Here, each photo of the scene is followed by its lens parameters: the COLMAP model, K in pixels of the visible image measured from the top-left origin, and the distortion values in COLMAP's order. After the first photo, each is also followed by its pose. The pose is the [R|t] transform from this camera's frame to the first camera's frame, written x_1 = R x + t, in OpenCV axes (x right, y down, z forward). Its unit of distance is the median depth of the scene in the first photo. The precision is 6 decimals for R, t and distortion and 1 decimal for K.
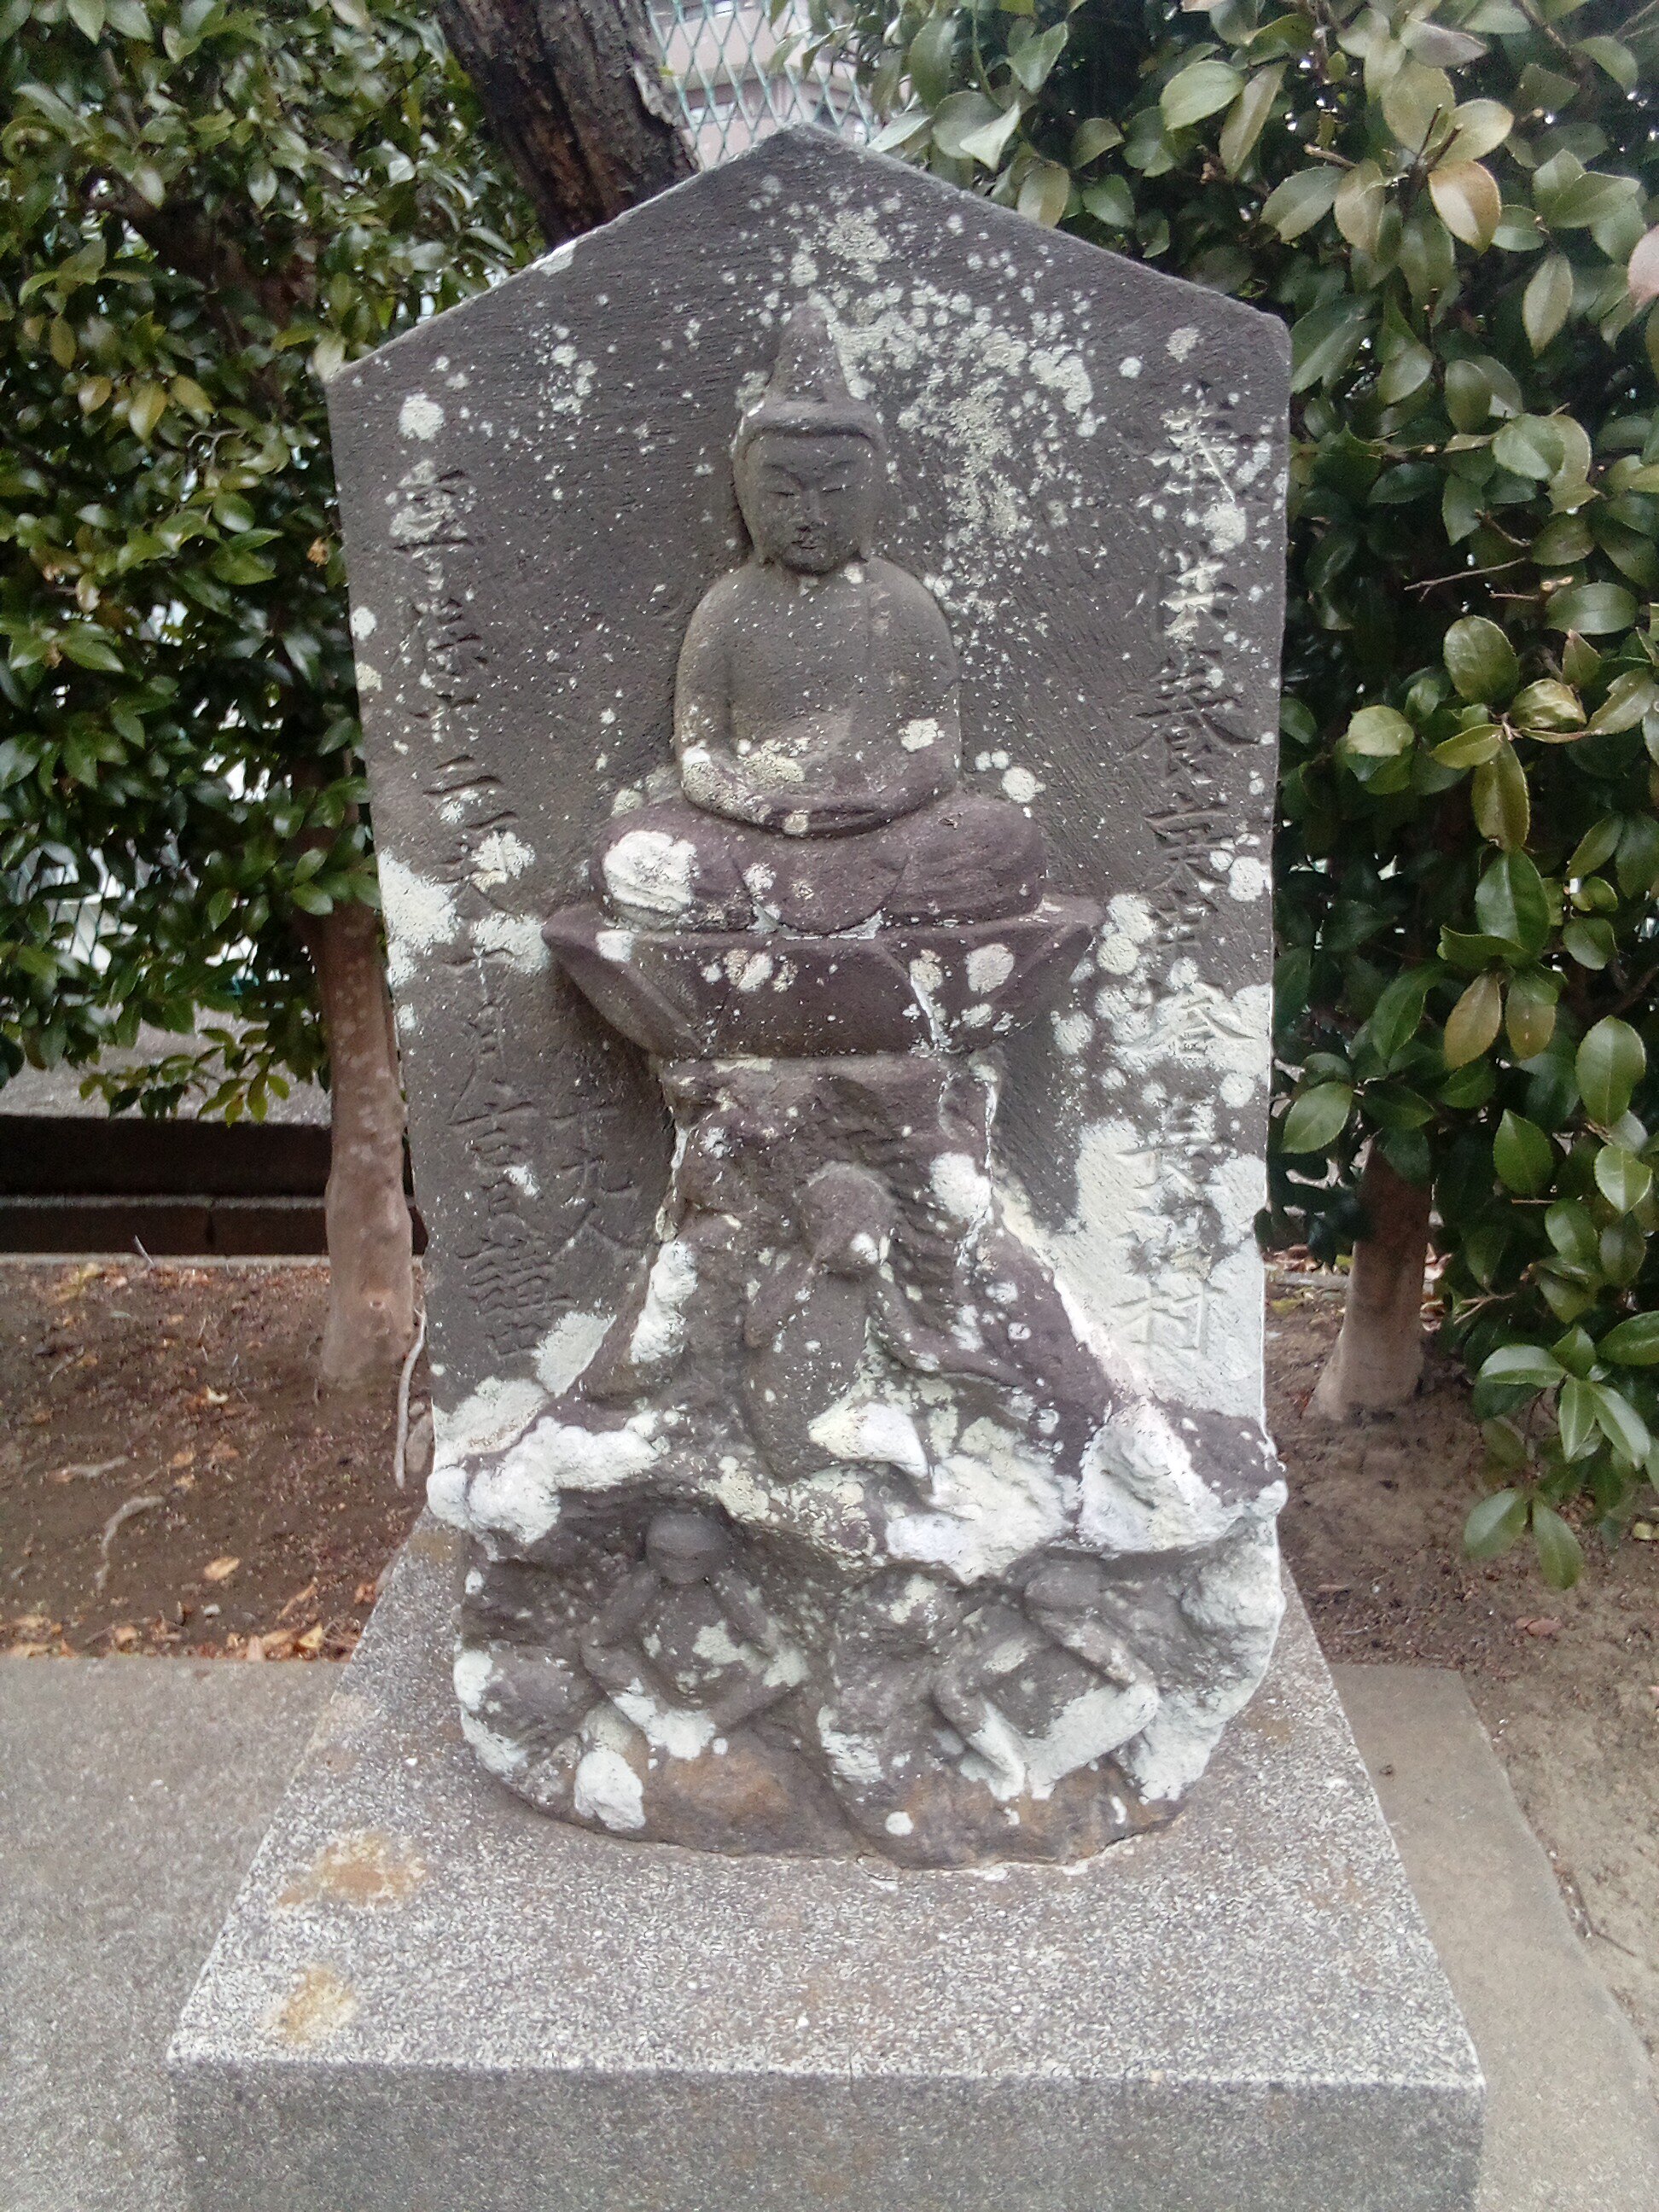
lens RADIAL K [[1712.4, 0, 853.1], [0, 1712.4, 1104.3], [0, 0, 1]] dist [0.081328, -0.118649]
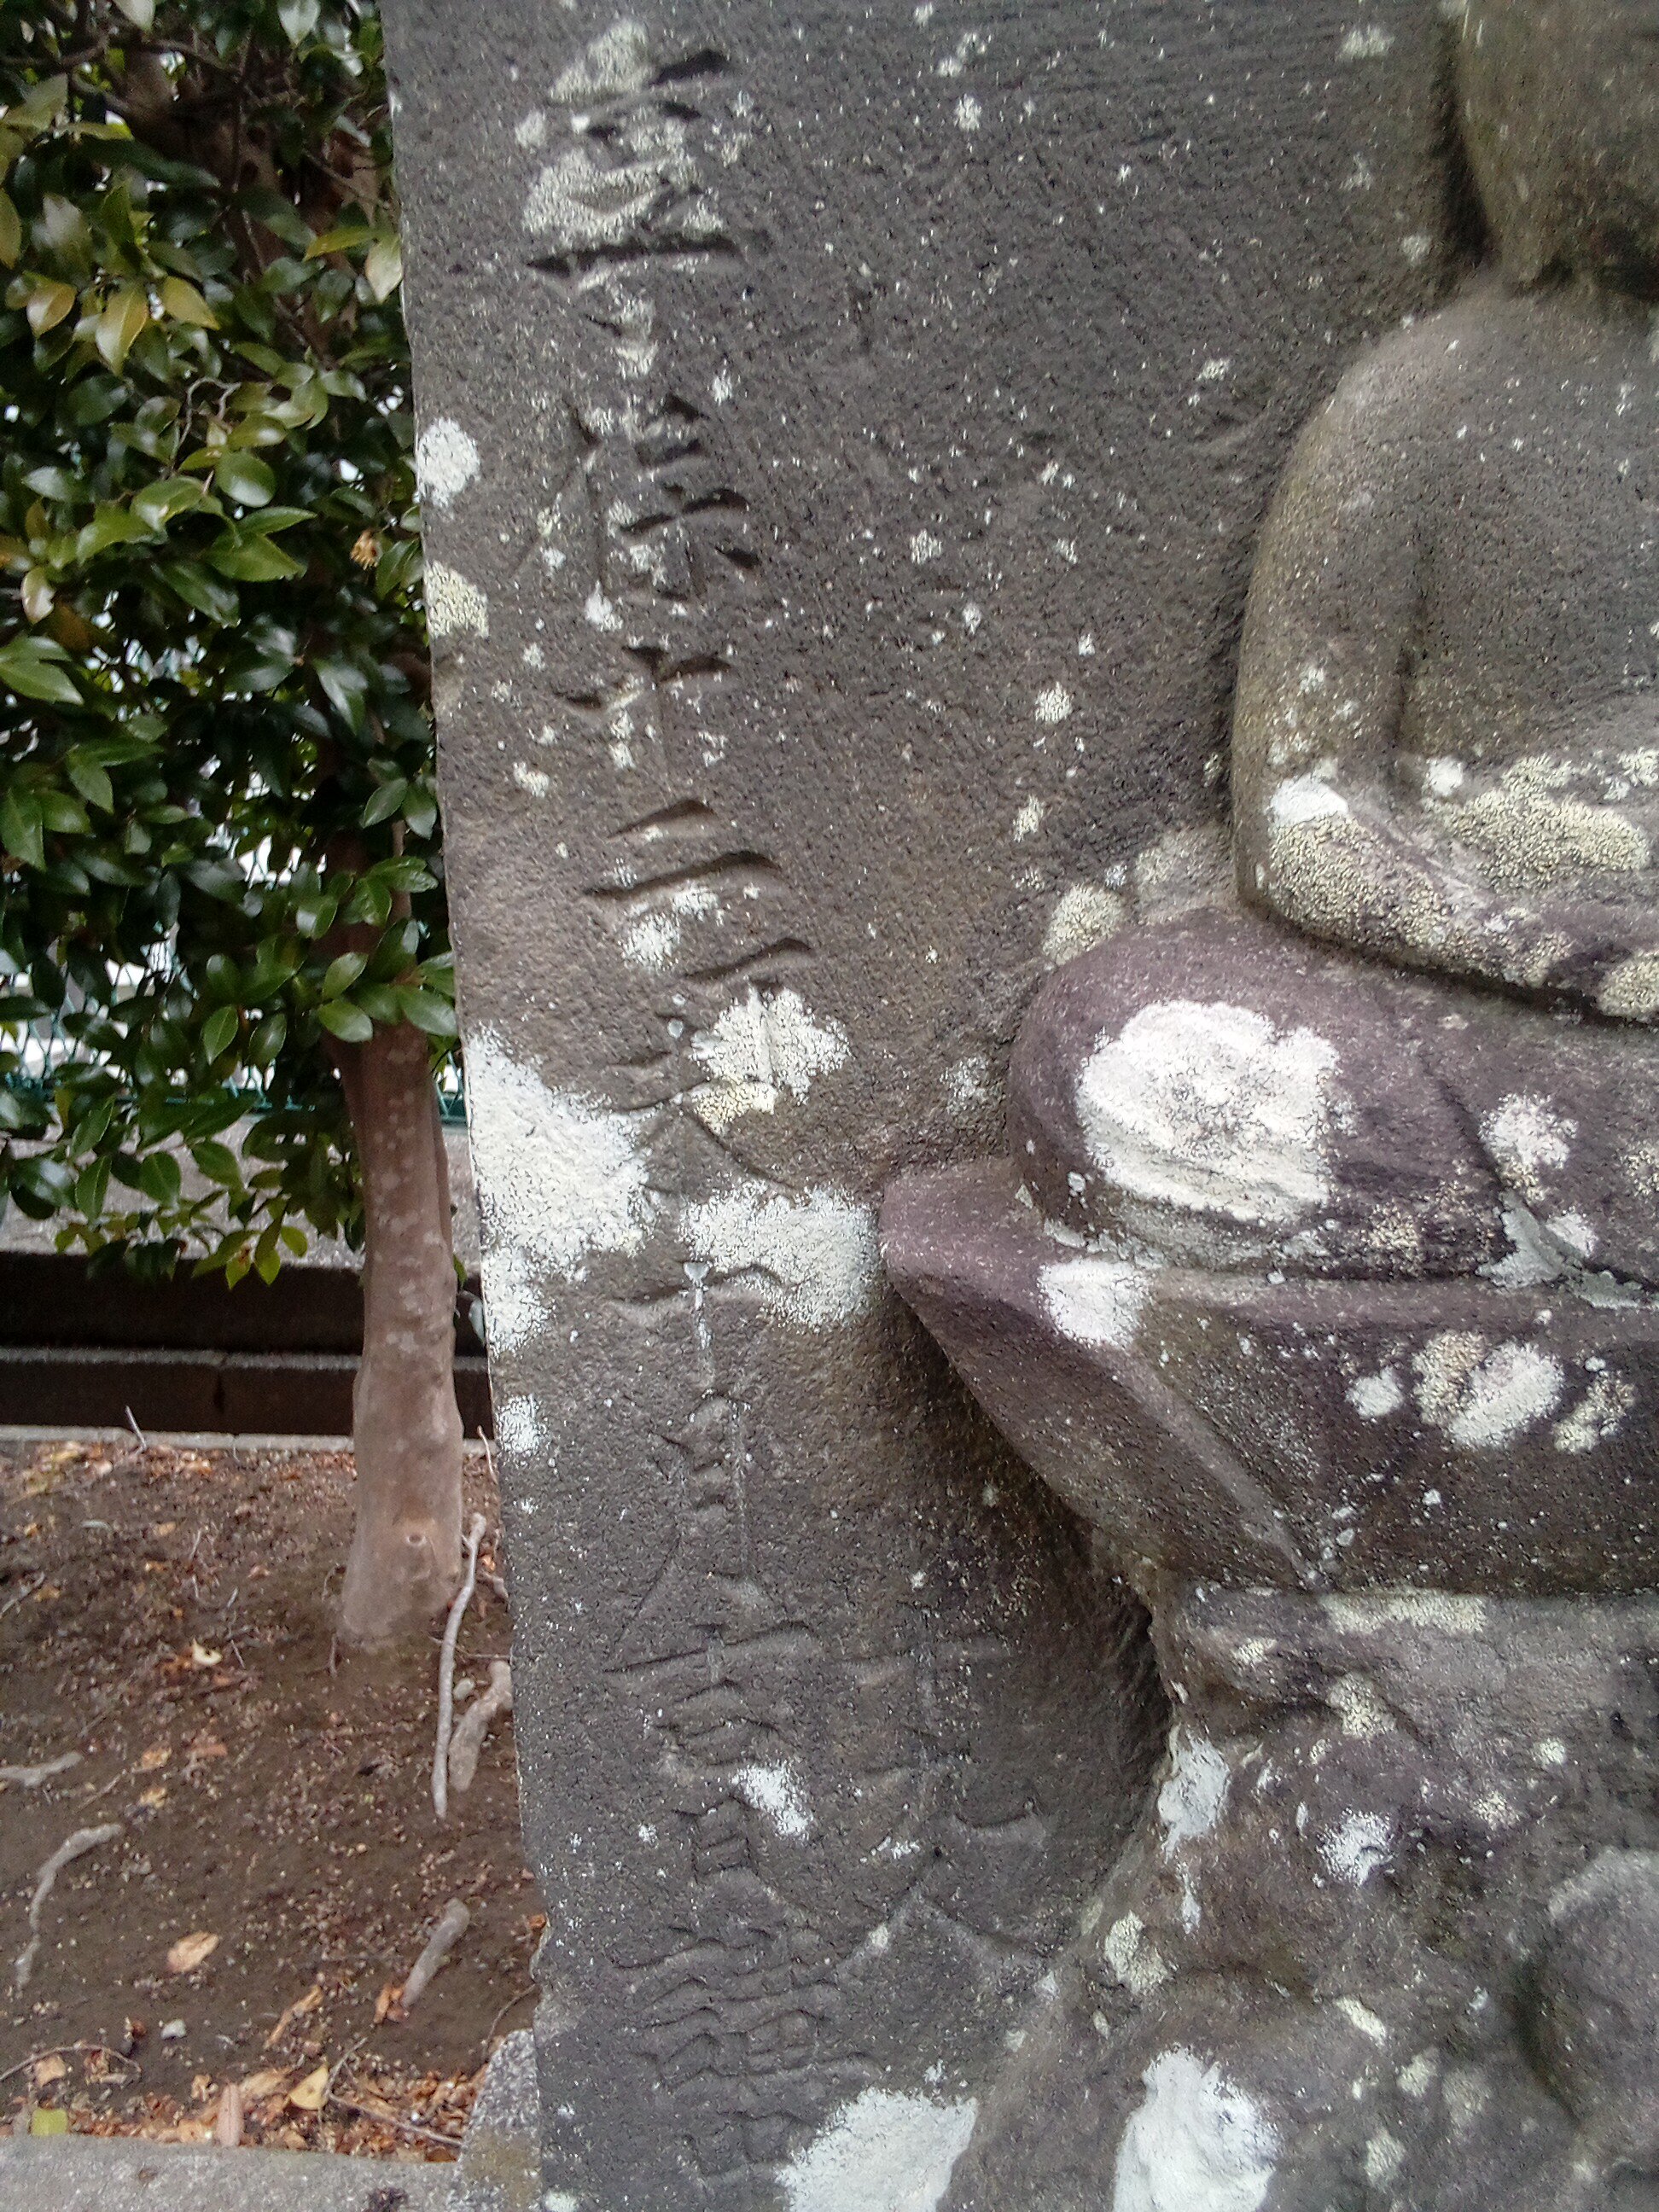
lens RADIAL K [[1712.4, 0, 853.1], [0, 1712.4, 1104.3], [0, 0, 1]] dist [0.081328, -0.118649]
pose [[0.999658, 0.012724, -0.022833, -0.173242], [-0.013814, 0.998741, -0.048233, -0.110955], [0.022190, 0.048532, 0.998575, 0.592823]]
